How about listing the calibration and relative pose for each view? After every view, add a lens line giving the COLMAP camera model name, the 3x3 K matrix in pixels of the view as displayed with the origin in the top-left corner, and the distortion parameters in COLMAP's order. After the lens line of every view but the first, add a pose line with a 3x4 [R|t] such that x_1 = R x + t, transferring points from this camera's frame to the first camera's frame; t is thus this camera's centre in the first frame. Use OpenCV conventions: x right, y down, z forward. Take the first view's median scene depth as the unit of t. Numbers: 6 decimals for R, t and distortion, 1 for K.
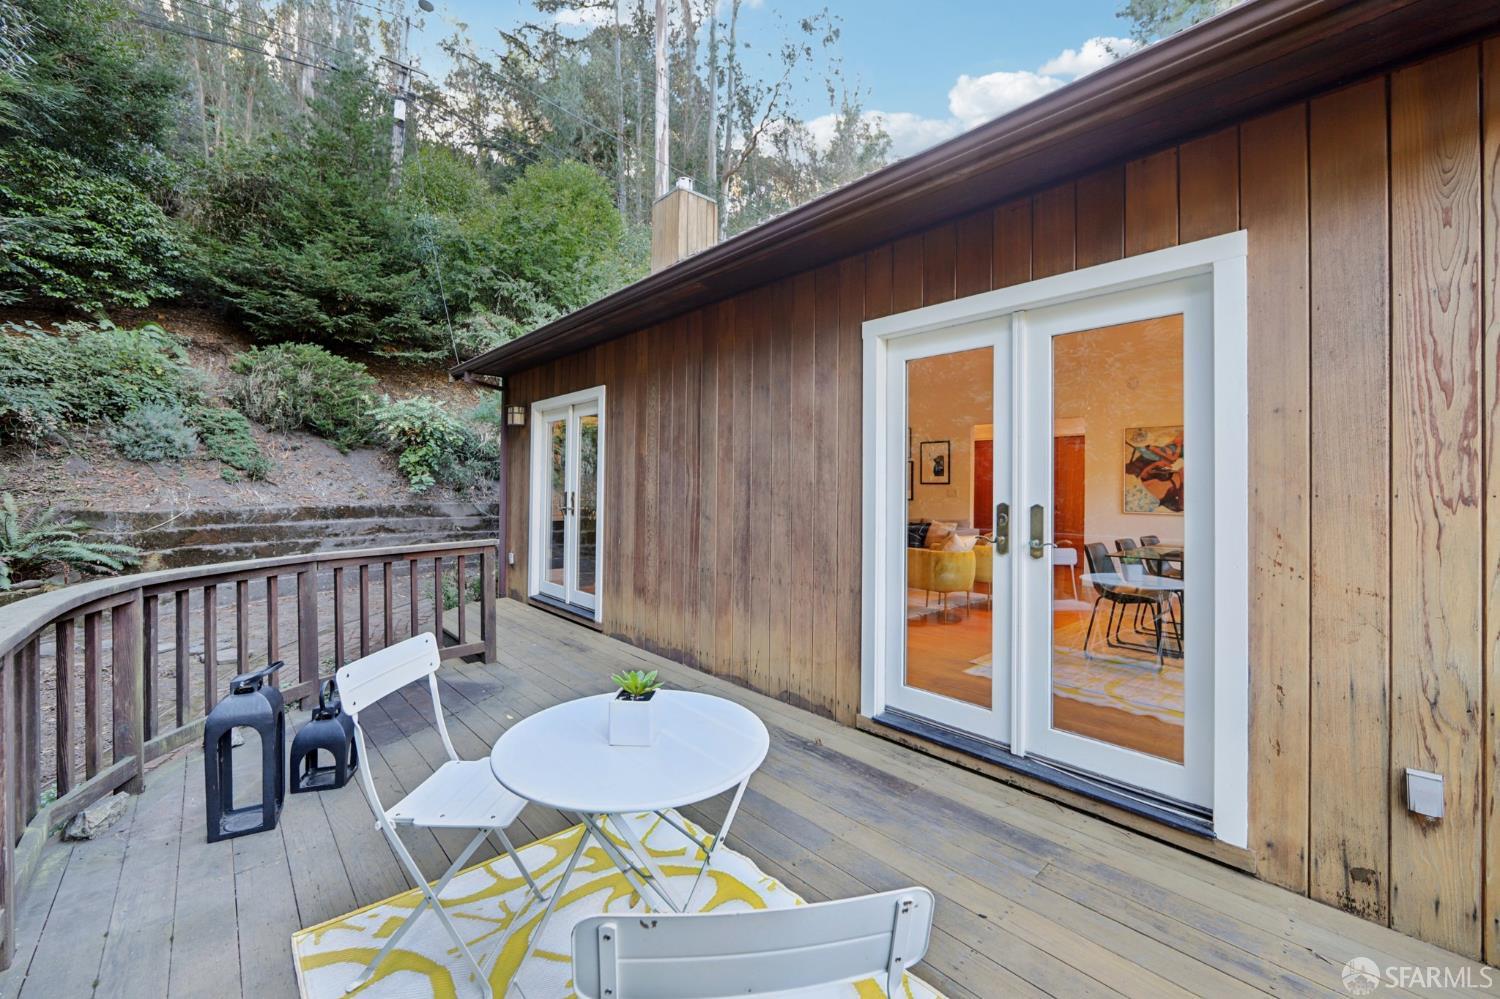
lens RADIAL K [[601.3, 0, 753.2], [0, 601.3, 489.4], [0, 0, 1]] dist [0.001096, 0.000012]
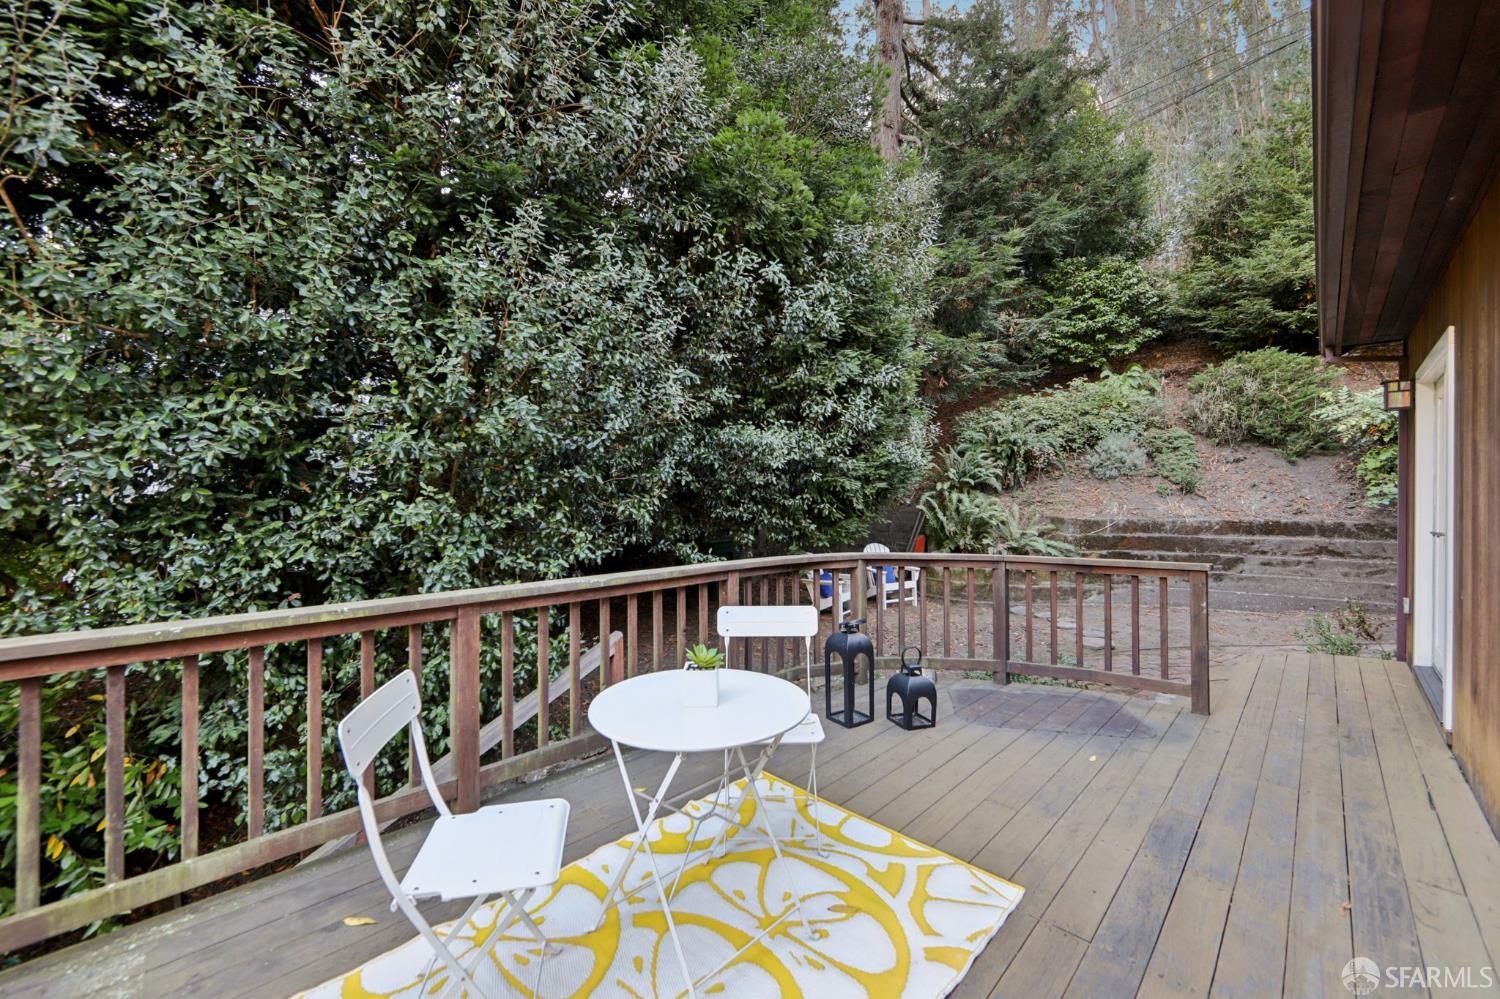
lens RADIAL K [[601.3, 0, 753.6], [0, 601.3, 497.8], [0, 0, 1]] dist [0.001096, 0.000012]
pose [[0.074080, -0.001795, -0.997251, 0.162543], [-0.007372, 0.999970, -0.002347, 0.000248], [0.997225, 0.007526, 0.074065, 0.159352]]
